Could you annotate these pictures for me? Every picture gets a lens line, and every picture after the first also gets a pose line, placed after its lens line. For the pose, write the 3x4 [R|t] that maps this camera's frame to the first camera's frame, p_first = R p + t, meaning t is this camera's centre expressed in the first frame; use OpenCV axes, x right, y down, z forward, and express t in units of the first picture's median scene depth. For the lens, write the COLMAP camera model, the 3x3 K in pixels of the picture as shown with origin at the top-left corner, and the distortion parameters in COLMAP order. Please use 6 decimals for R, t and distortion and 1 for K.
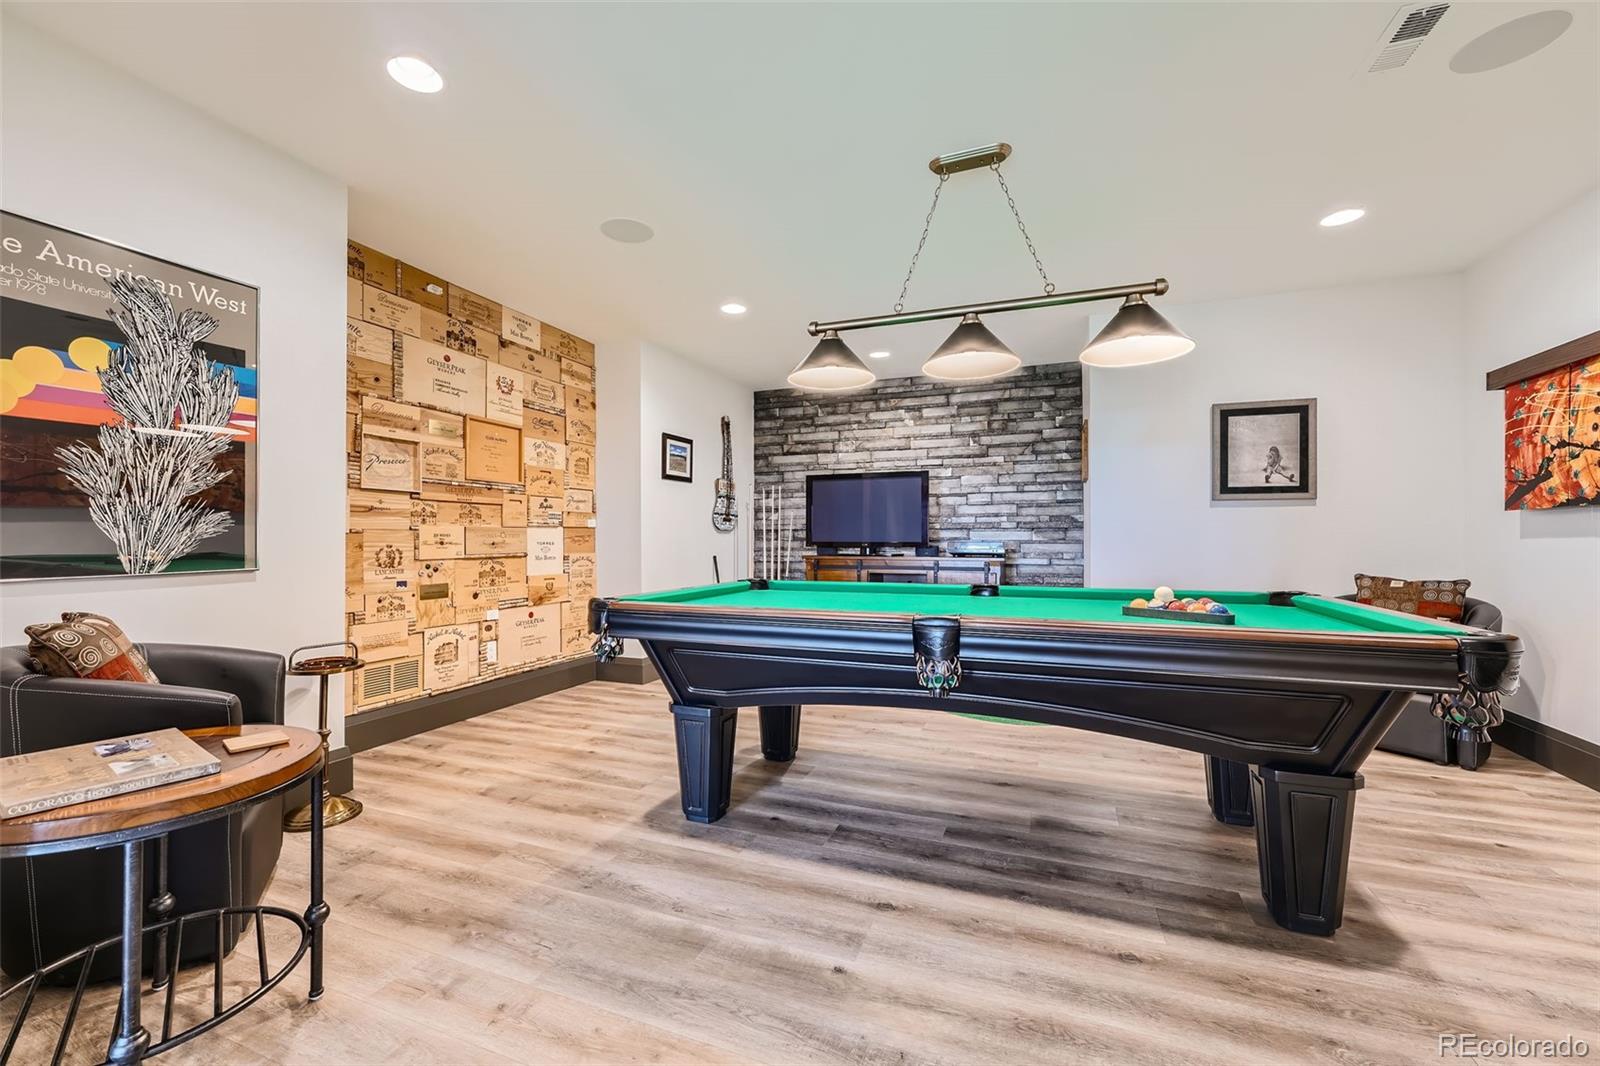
lens RADIAL K [[642.6, 0, 801.6], [0, 642.6, 534.2], [0, 0, 1]] dist [-0.001054, -0.000049]
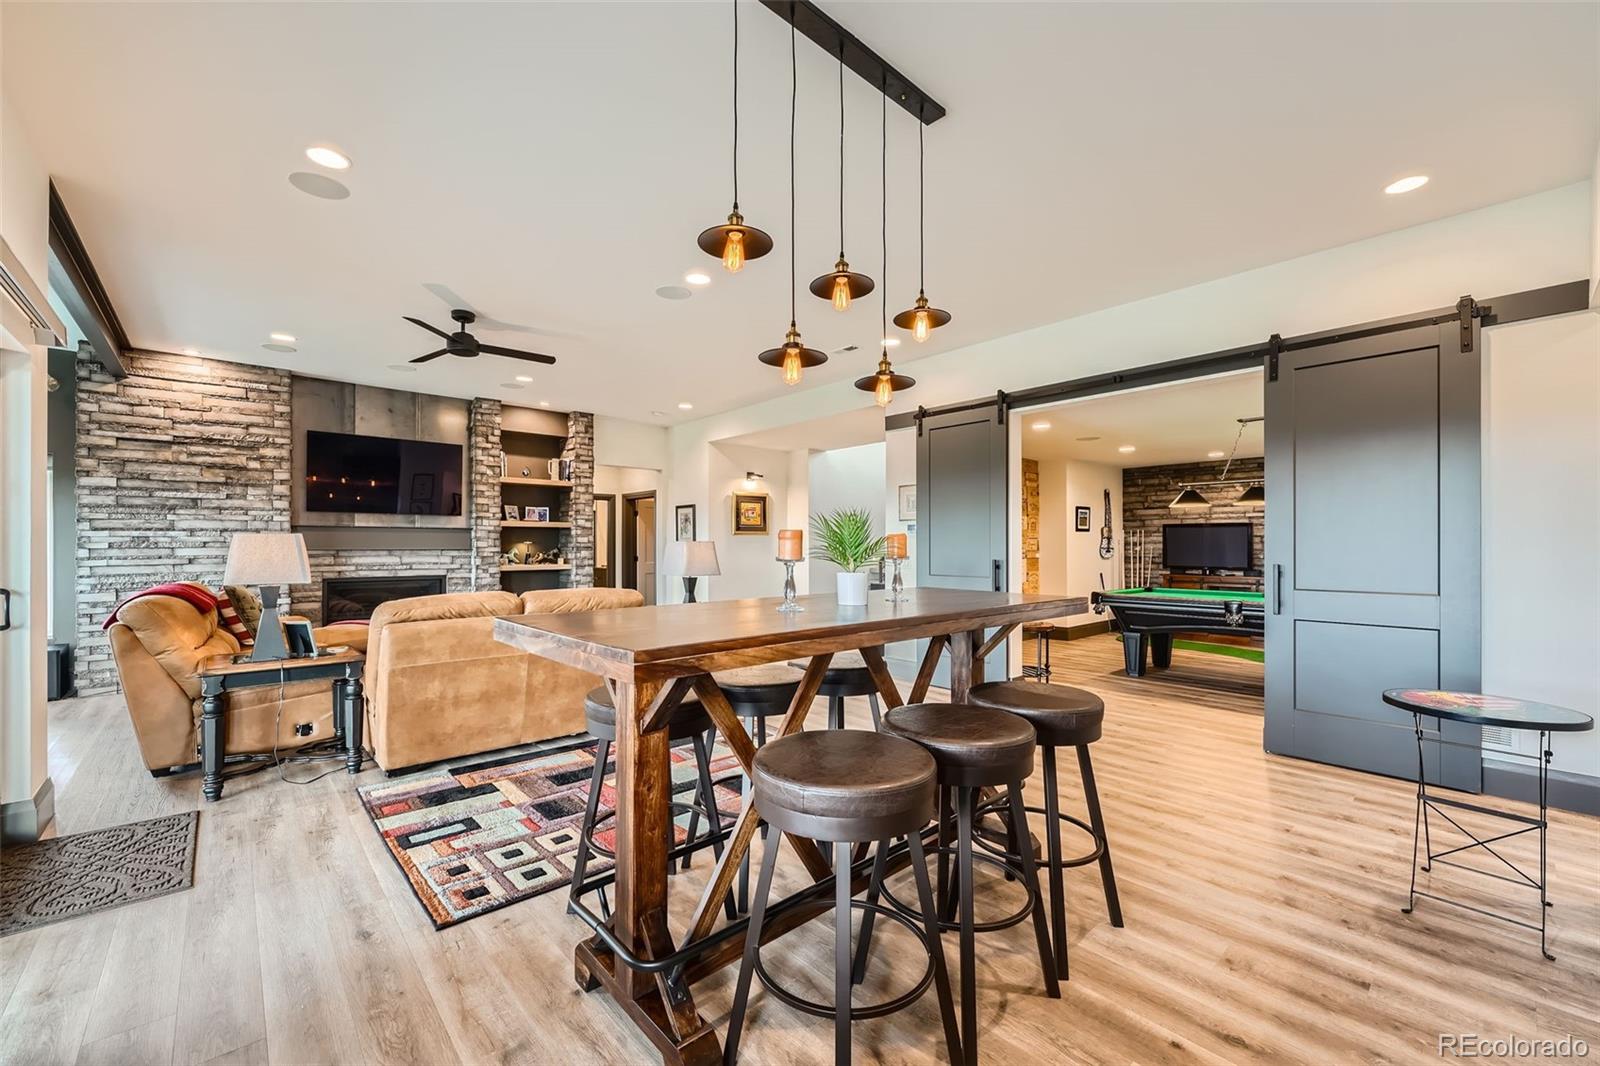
lens RADIAL K [[642.6, 0, 805.7], [0, 642.6, 539.7], [0, 0, 1]] dist [-0.001054, -0.000049]
pose [[0.895602, -0.007616, -0.444791, -0.077917], [0.004740, 0.999960, -0.007580, -0.044016], [0.444831, 0.004680, 0.895602, -0.831895]]
